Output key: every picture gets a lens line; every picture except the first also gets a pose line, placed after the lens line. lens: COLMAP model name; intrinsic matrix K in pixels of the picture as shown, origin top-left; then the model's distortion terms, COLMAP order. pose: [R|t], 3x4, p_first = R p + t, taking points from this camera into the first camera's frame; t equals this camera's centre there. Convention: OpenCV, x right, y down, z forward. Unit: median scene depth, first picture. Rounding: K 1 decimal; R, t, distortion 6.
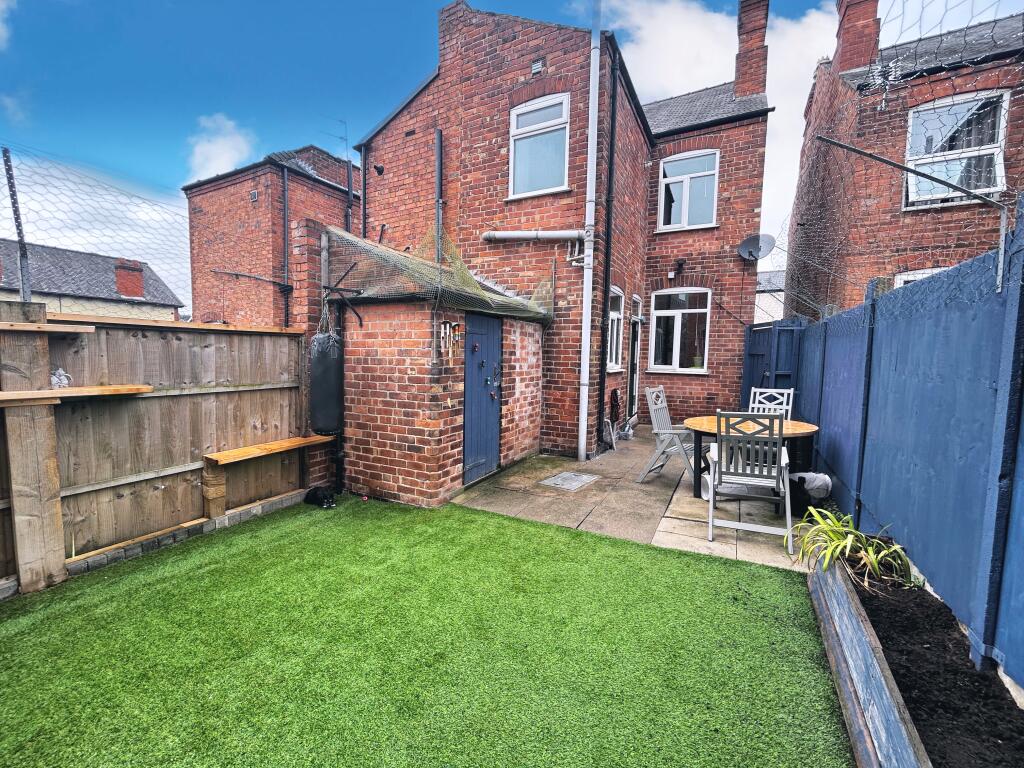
lens RADIAL K [[412.4, 0, 513.4], [0, 412.4, 382.9], [0, 0, 1]] dist [0.000643, 0.000325]
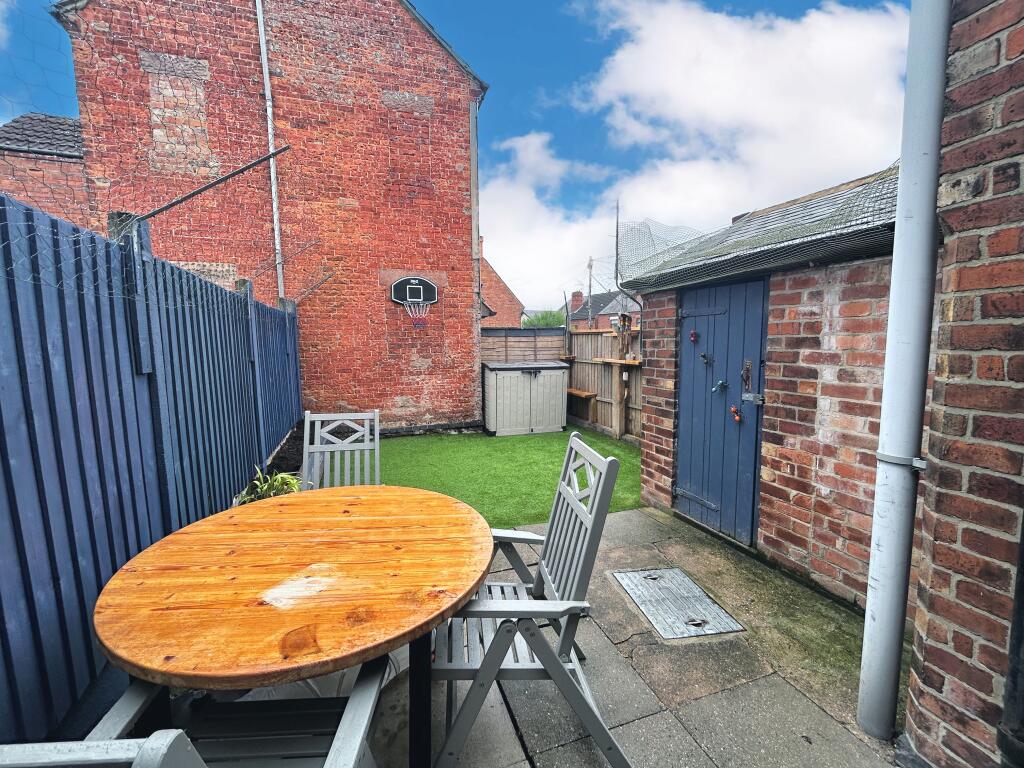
lens RADIAL K [[412.4, 0, 512.9], [0, 412.4, 386.8], [0, 0, 1]] dist [0.000643, 0.000325]
pose [[-0.661394, 0.070331, -0.746734, 0.669671], [-0.055264, 0.988318, 0.142032, -0.082651], [0.748000, 0.135207, -0.649781, 1.252153]]
